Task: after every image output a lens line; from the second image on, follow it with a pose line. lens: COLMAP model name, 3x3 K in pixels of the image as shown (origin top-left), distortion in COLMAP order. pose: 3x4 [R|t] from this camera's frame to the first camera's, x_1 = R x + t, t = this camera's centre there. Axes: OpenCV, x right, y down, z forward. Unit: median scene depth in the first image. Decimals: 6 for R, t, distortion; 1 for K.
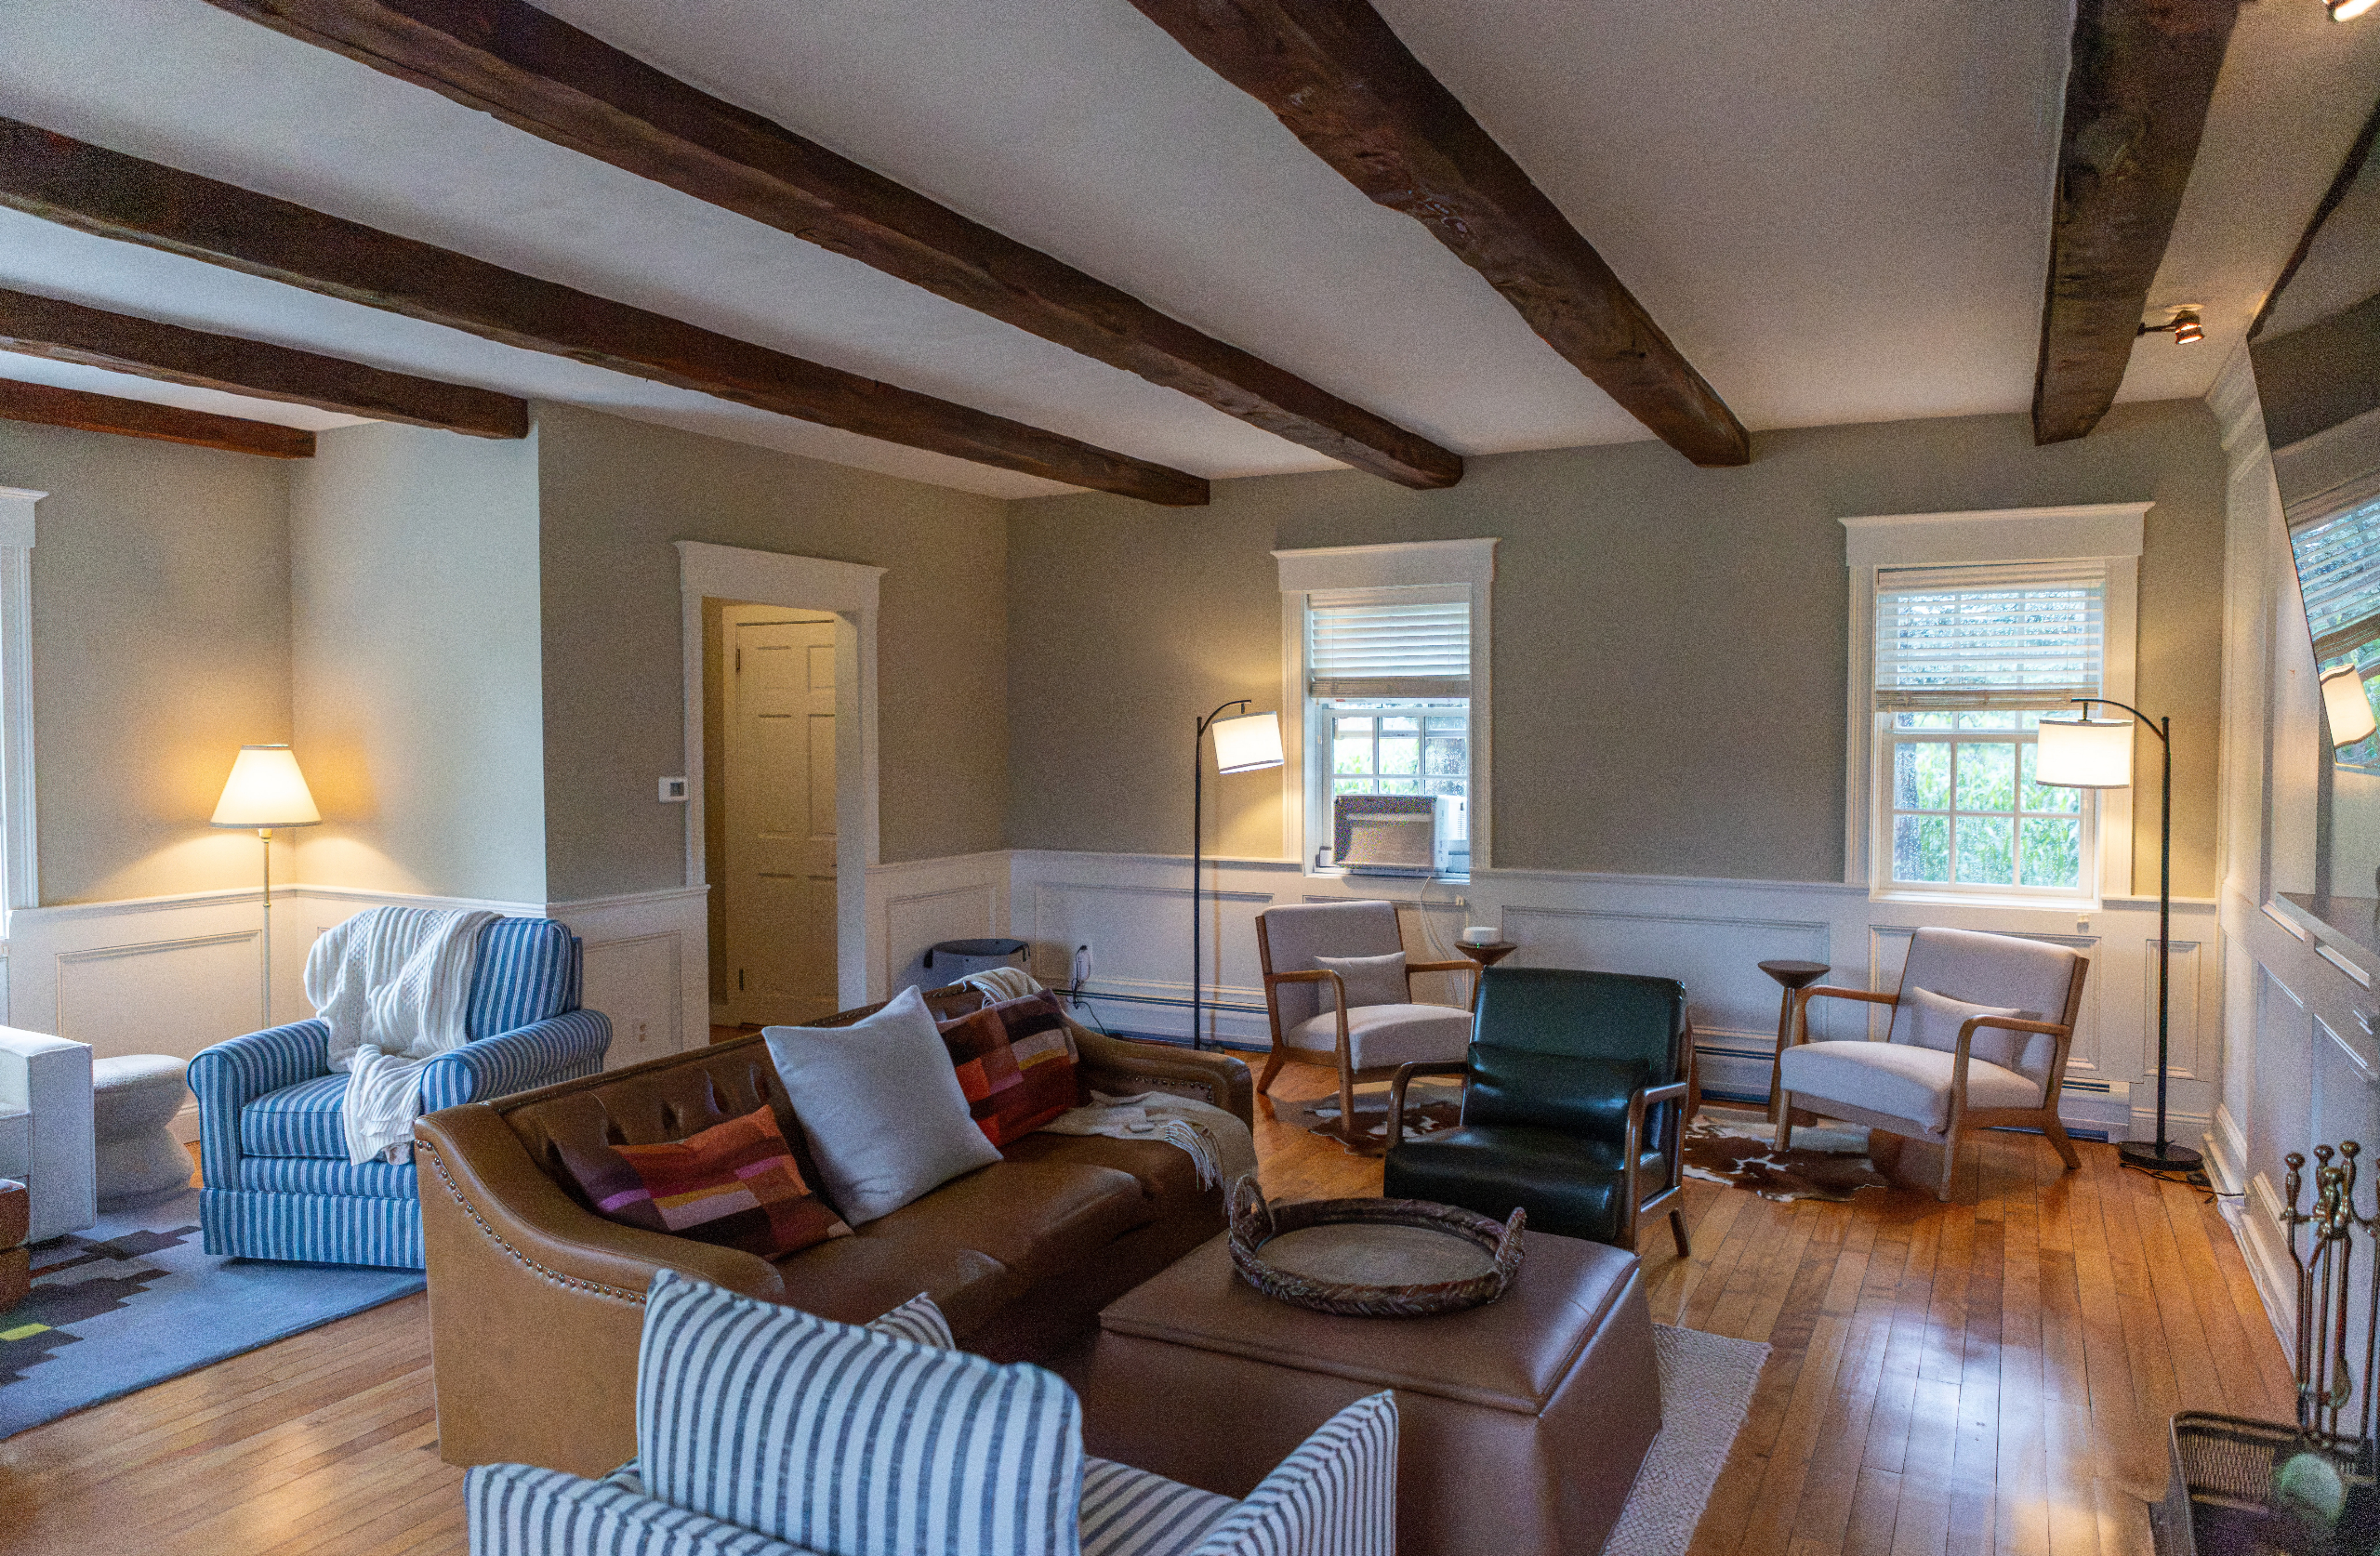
lens RADIAL K [[1619.5, 0, 1190.0], [0, 1619.5, 778.0], [0, 0, 1]] dist [-0.021849, 0.021947]
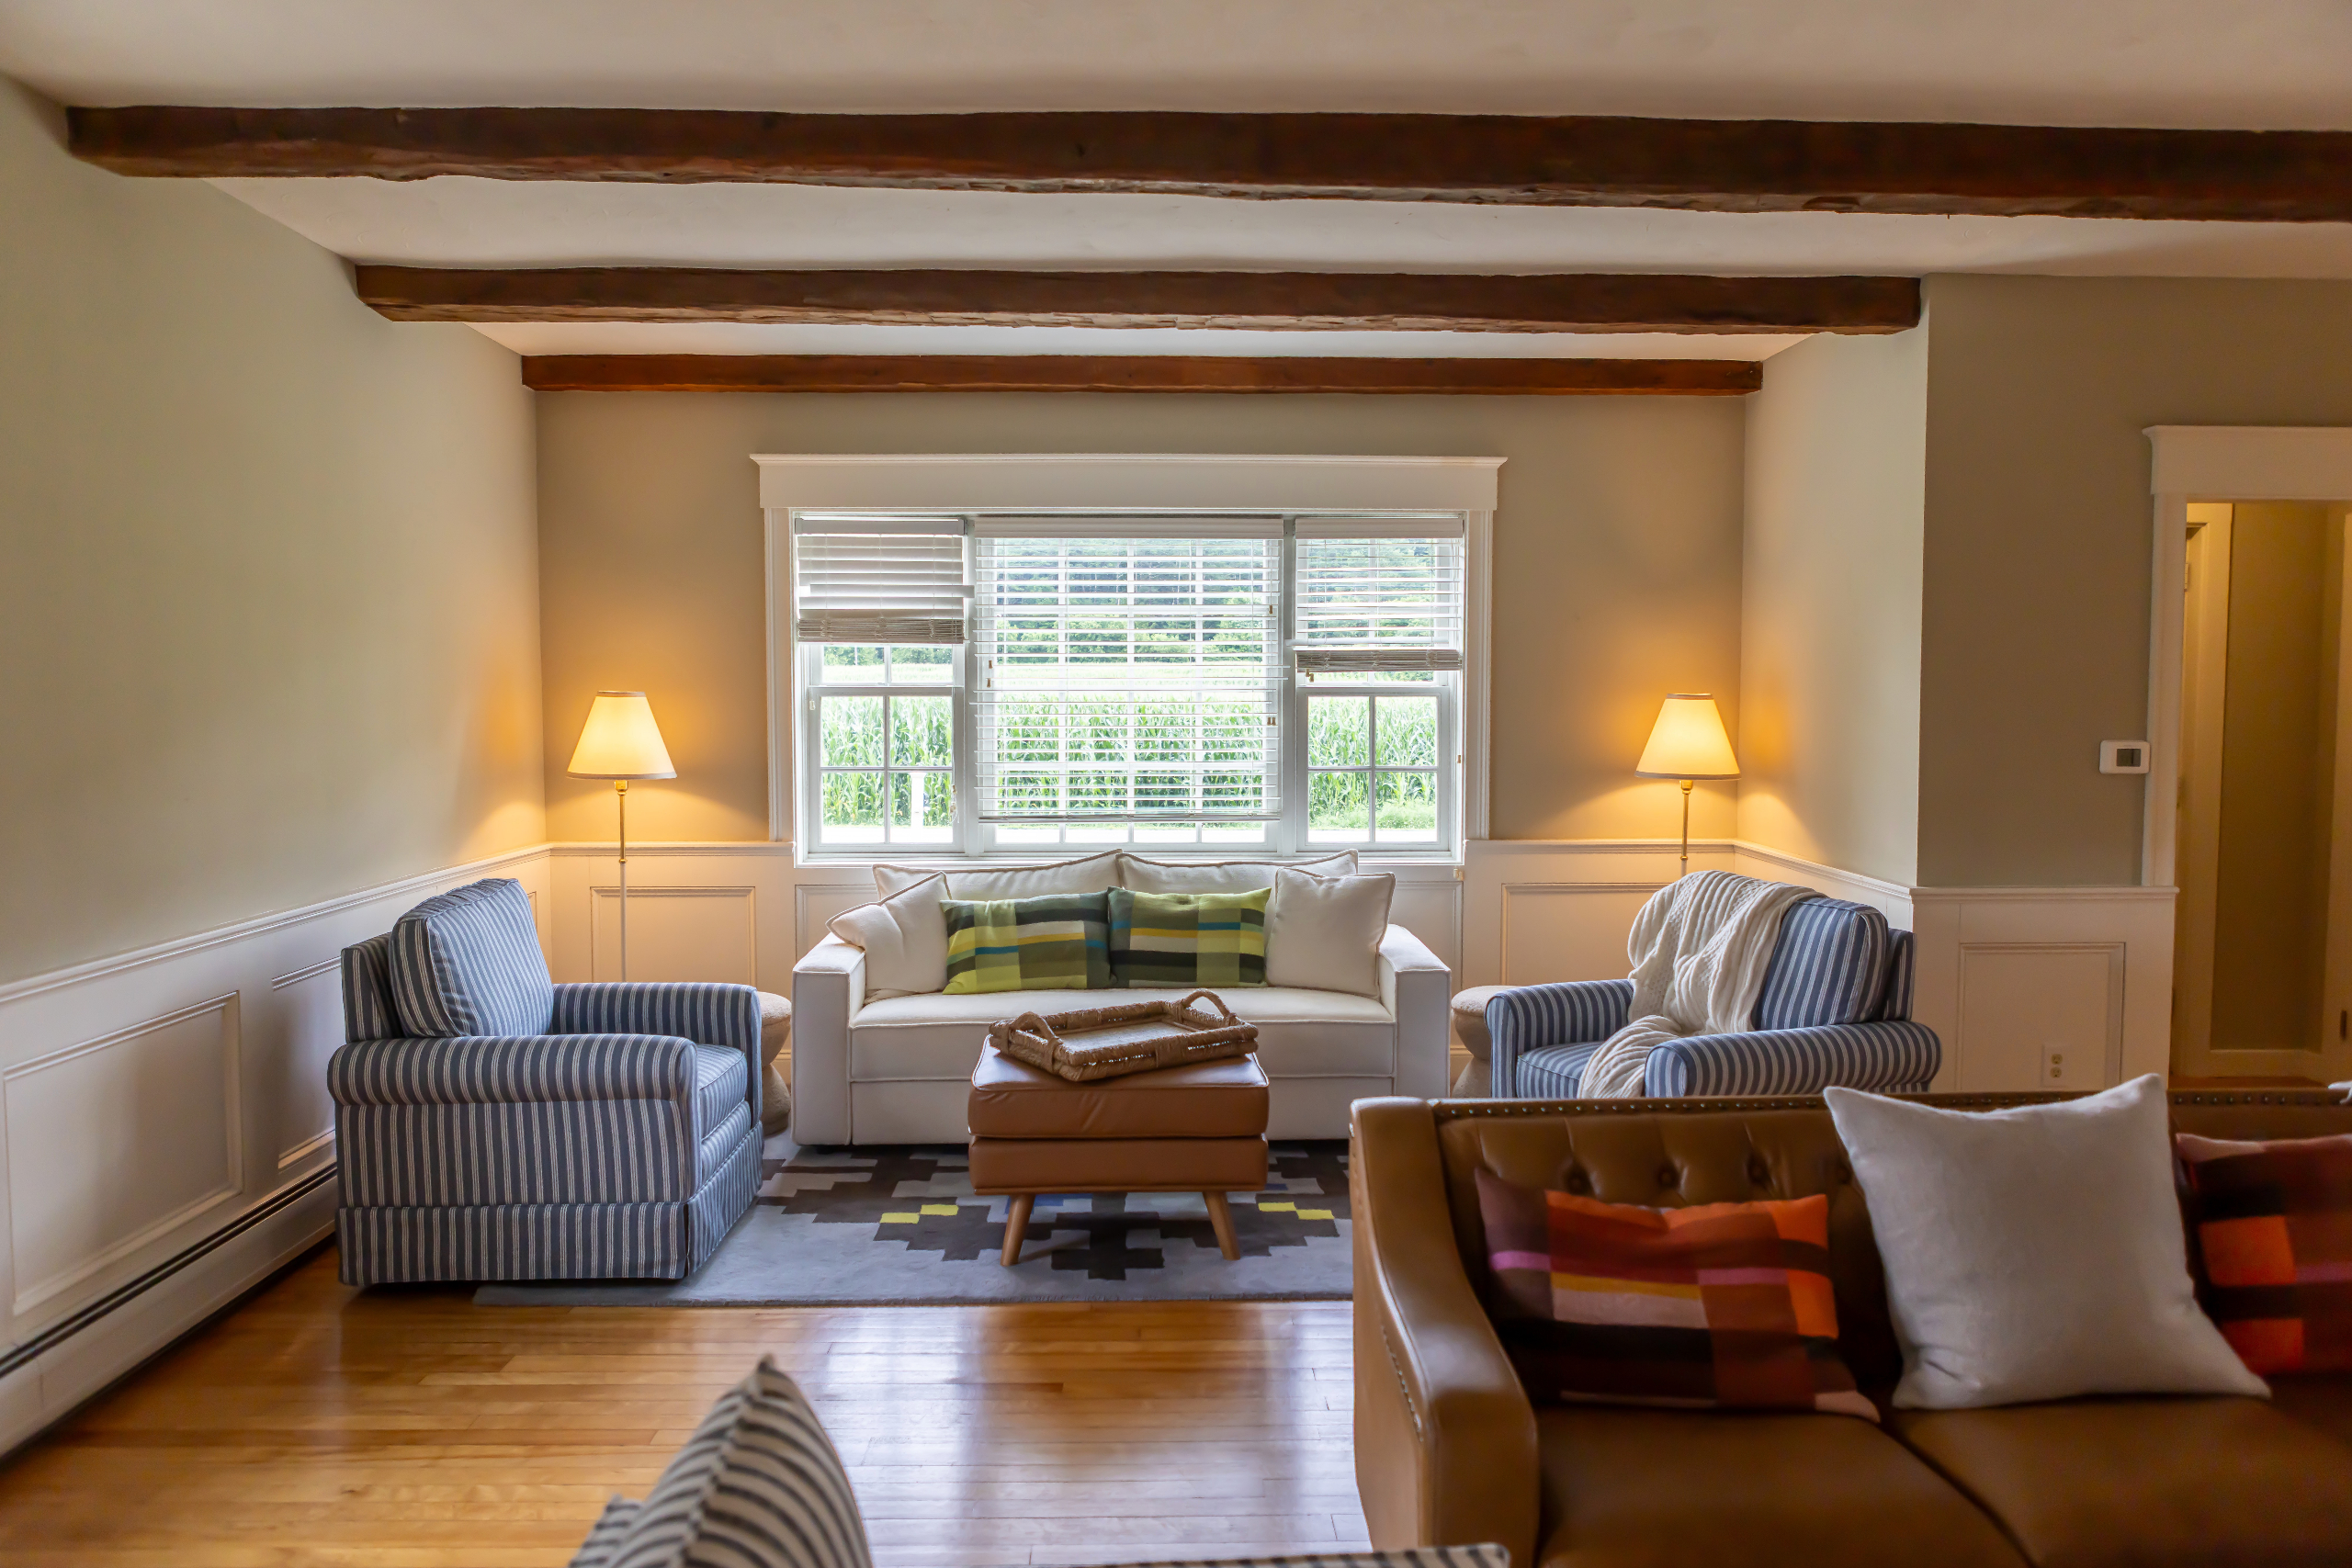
lens RADIAL K [[1632.6, 0, 1176.0], [0, 1632.6, 784.0], [0, 0, 1]] dist [-0.002417, 0.000881]
pose [[0.490005, 0.055777, -0.869933, 0.150271], [-0.030527, 0.998437, 0.046821, -0.003363], [0.871185, 0.003613, 0.490942, 0.271890]]
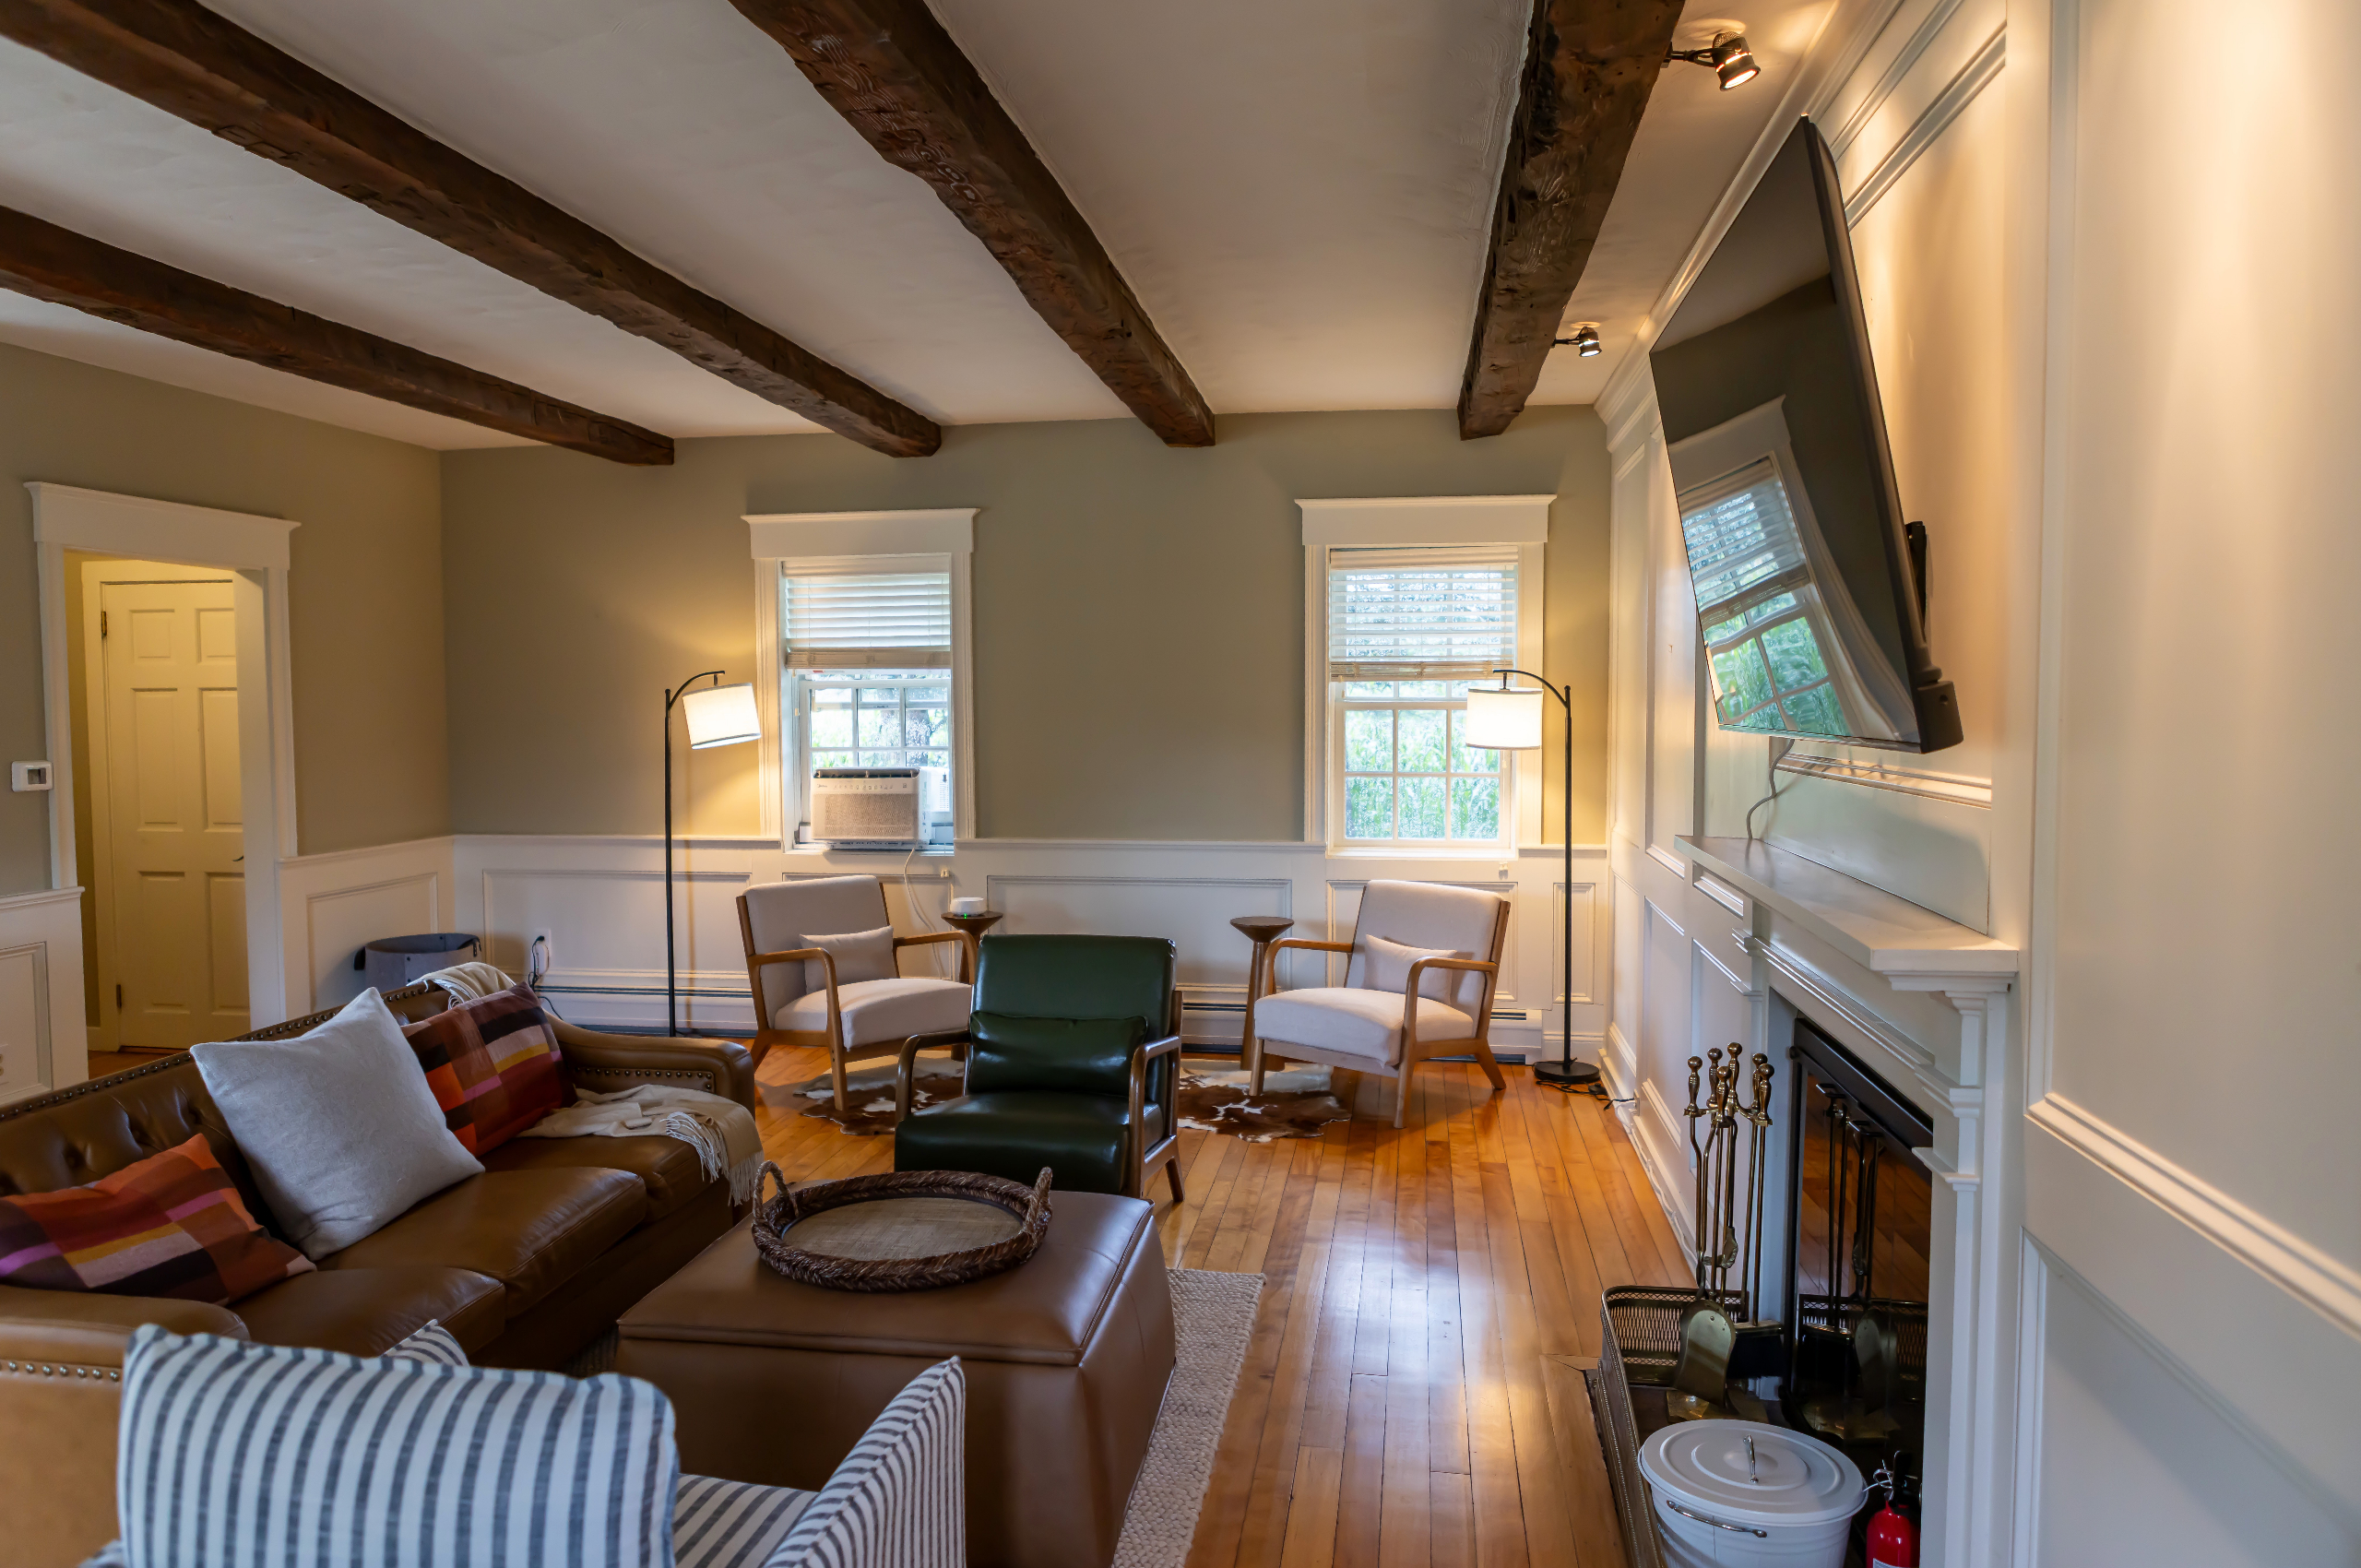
lens RADIAL K [[1632.7, 0, 1180.5], [0, 1632.7, 784.0], [0, 0, 1]] dist [-0.025739, 0.022684]
pose [[0.946966, -0.021714, 0.320601, -0.025134], [0.015248, 0.999627, 0.022666, 0.001126], [-0.320973, -0.016576, 0.946943, 0.001480]]
